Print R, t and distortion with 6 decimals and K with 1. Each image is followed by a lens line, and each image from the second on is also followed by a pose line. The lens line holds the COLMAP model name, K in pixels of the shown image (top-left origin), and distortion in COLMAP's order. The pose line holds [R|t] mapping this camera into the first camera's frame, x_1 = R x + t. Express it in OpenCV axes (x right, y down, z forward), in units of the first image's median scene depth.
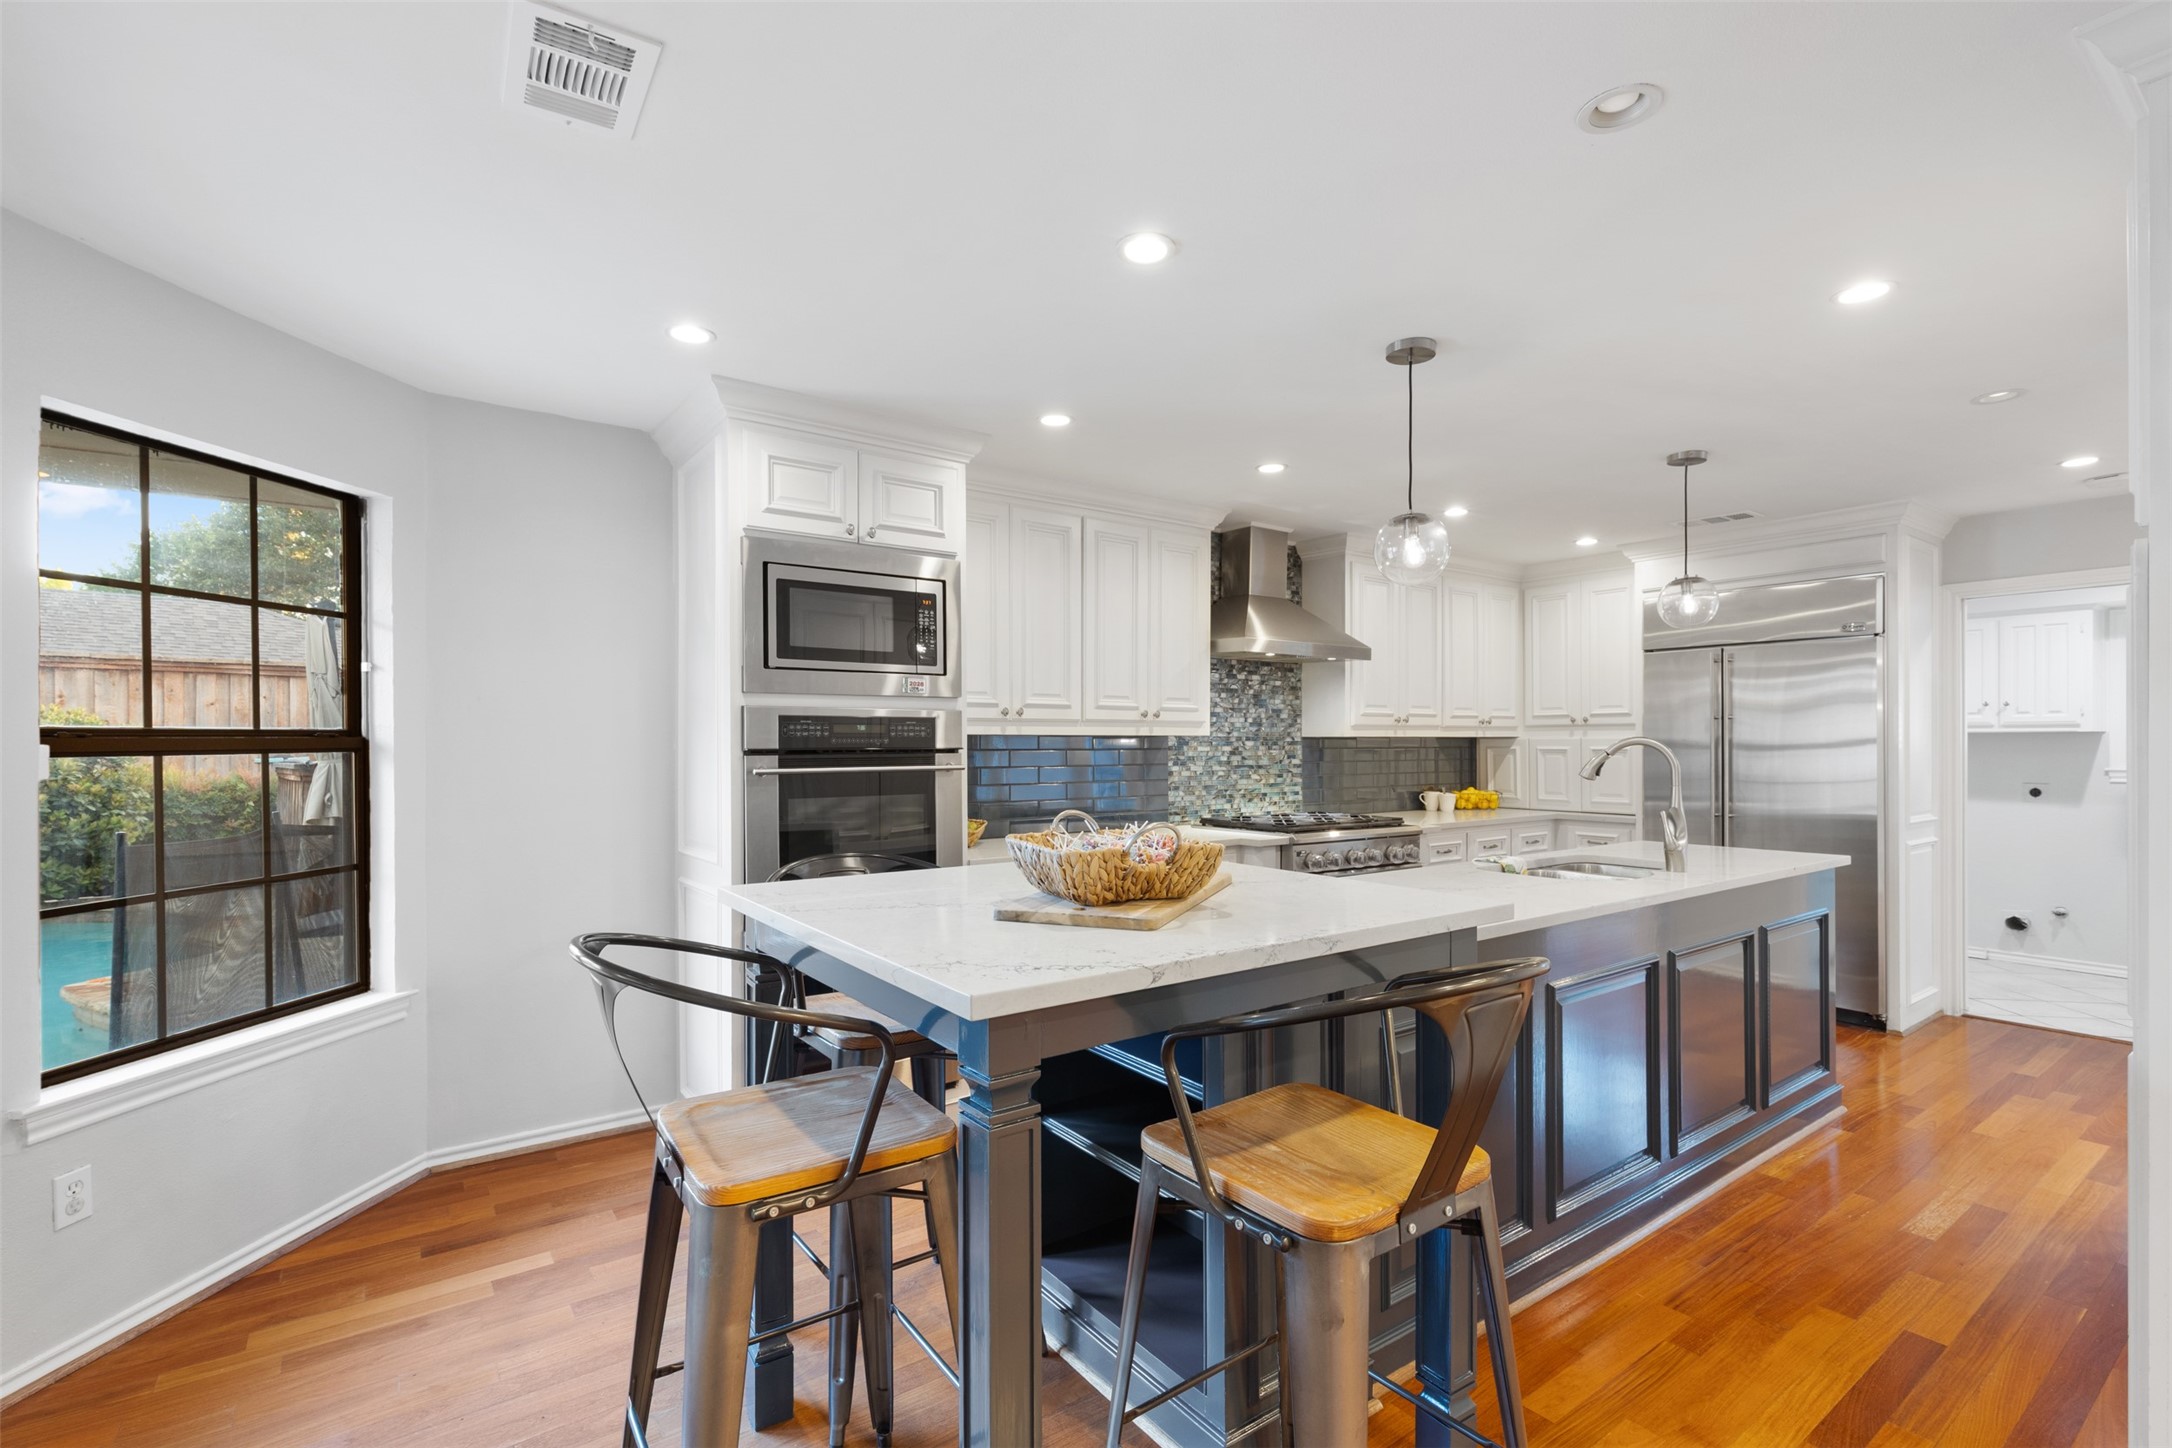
lens RADIAL K [[981.8, 0, 1077.8], [0, 981.8, 731.7], [0, 0, 1]] dist [0.000600, 0.000168]
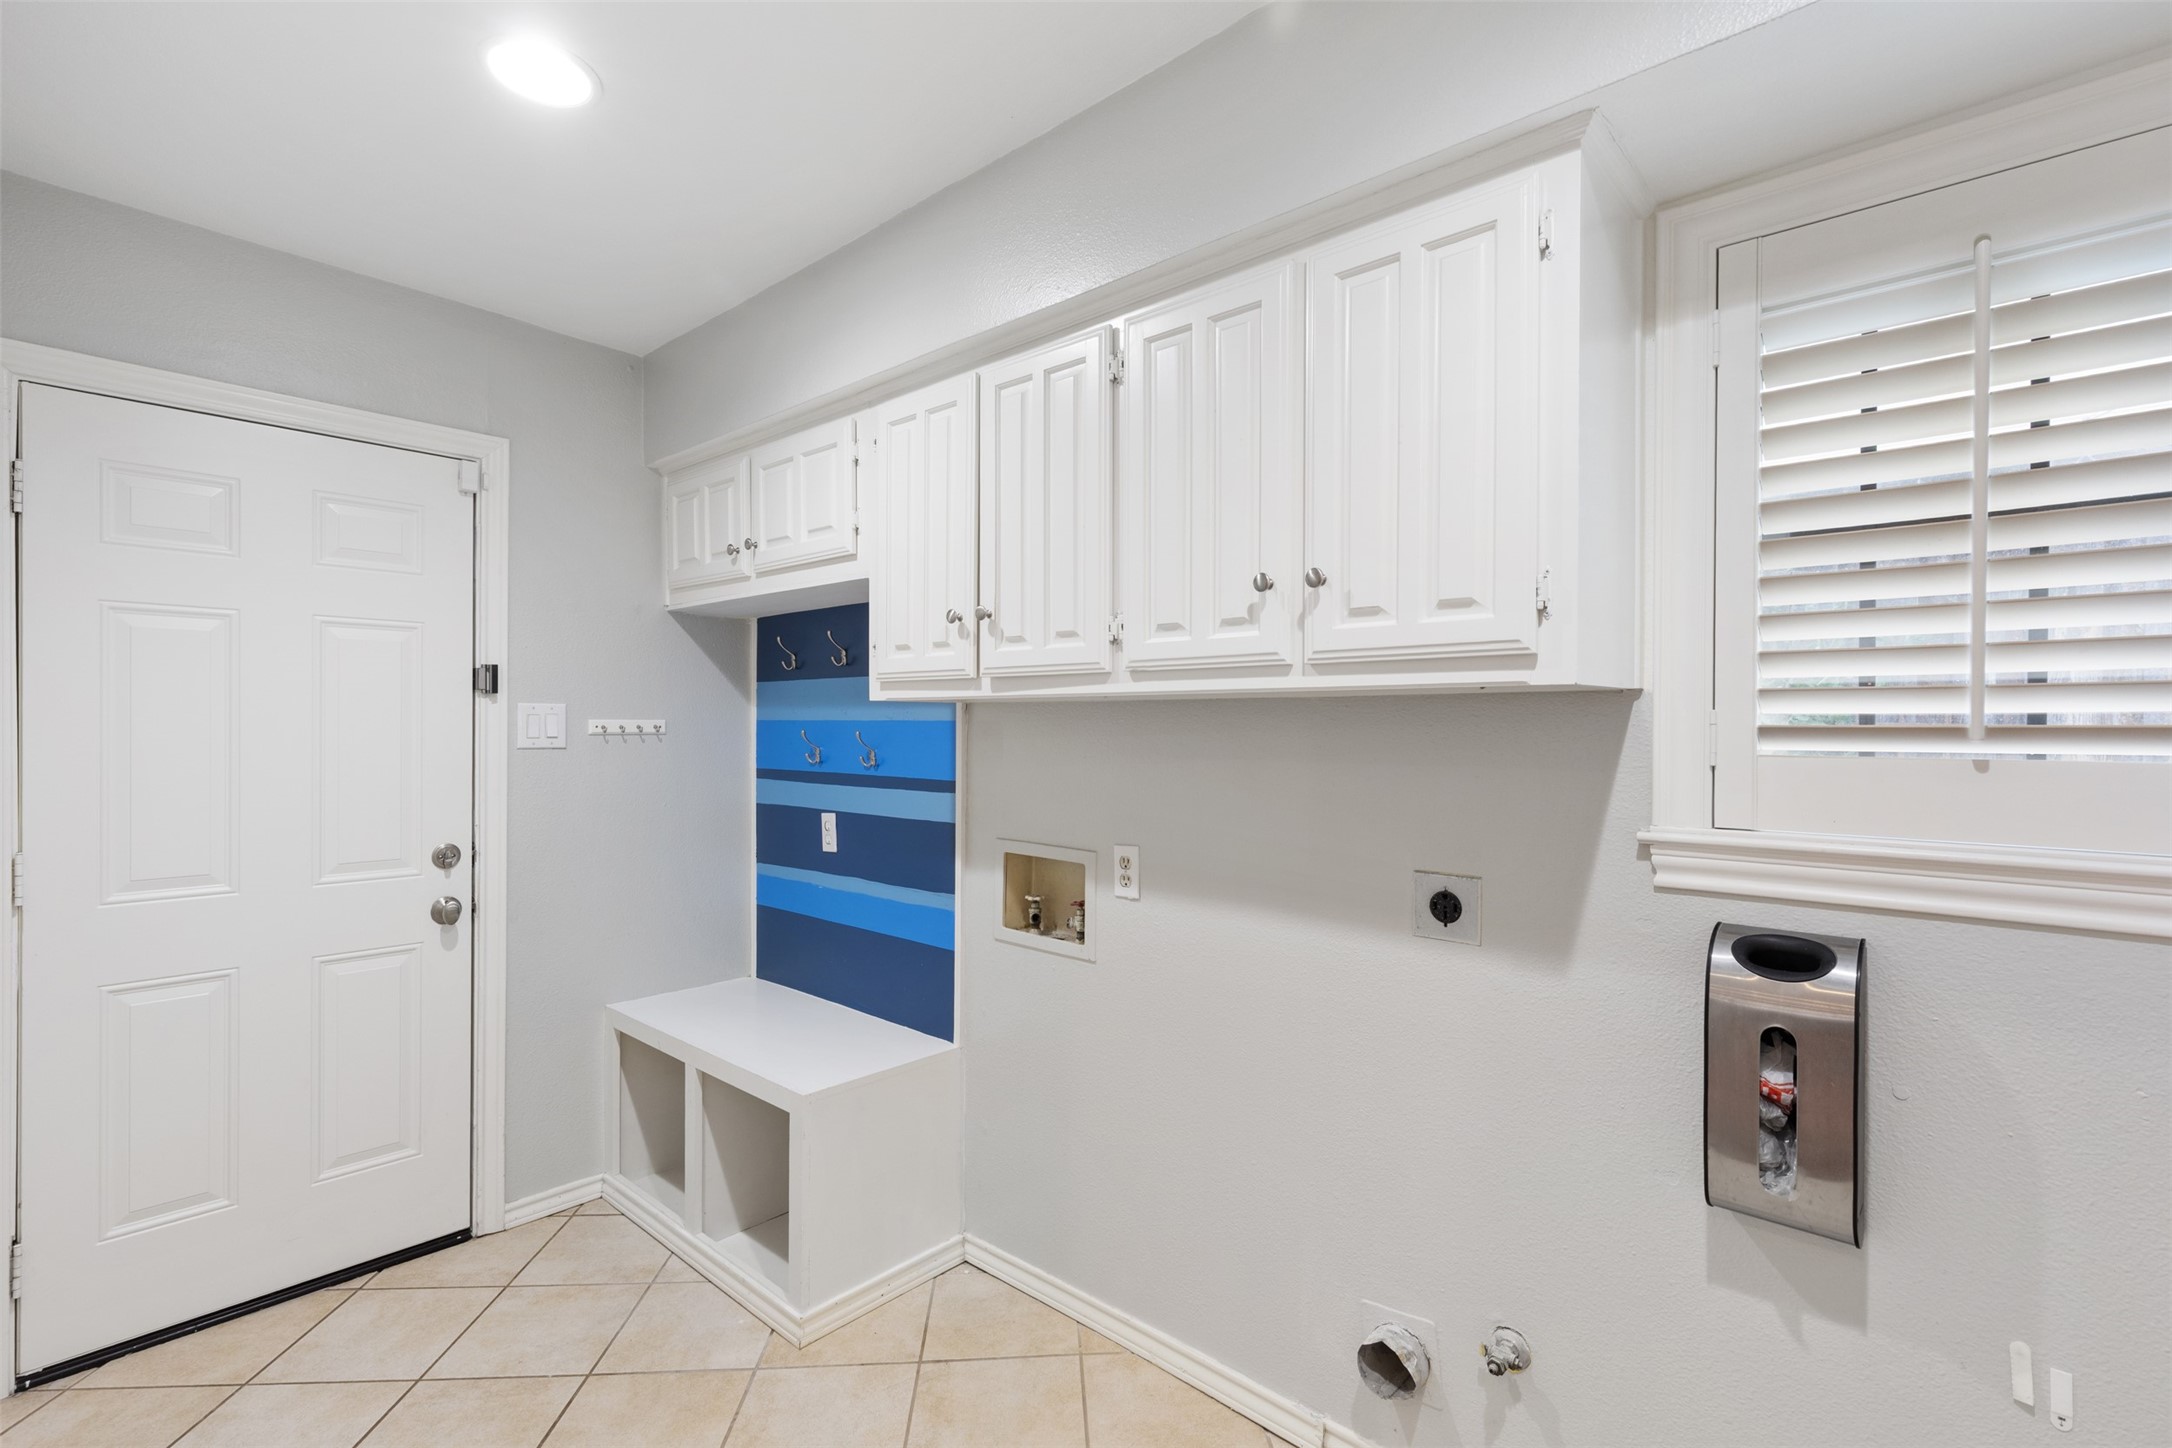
lens RADIAL K [[981.8, 0, 1077.8], [0, 981.8, 731.7], [0, 0, 1]] dist [0.000600, 0.000168]
pose [[0.978024, 0.002380, 0.208477, 1.282847], [-0.003424, 0.999983, 0.004650, 0.016337], [-0.208463, -0.005262, 0.978016, 1.178098]]
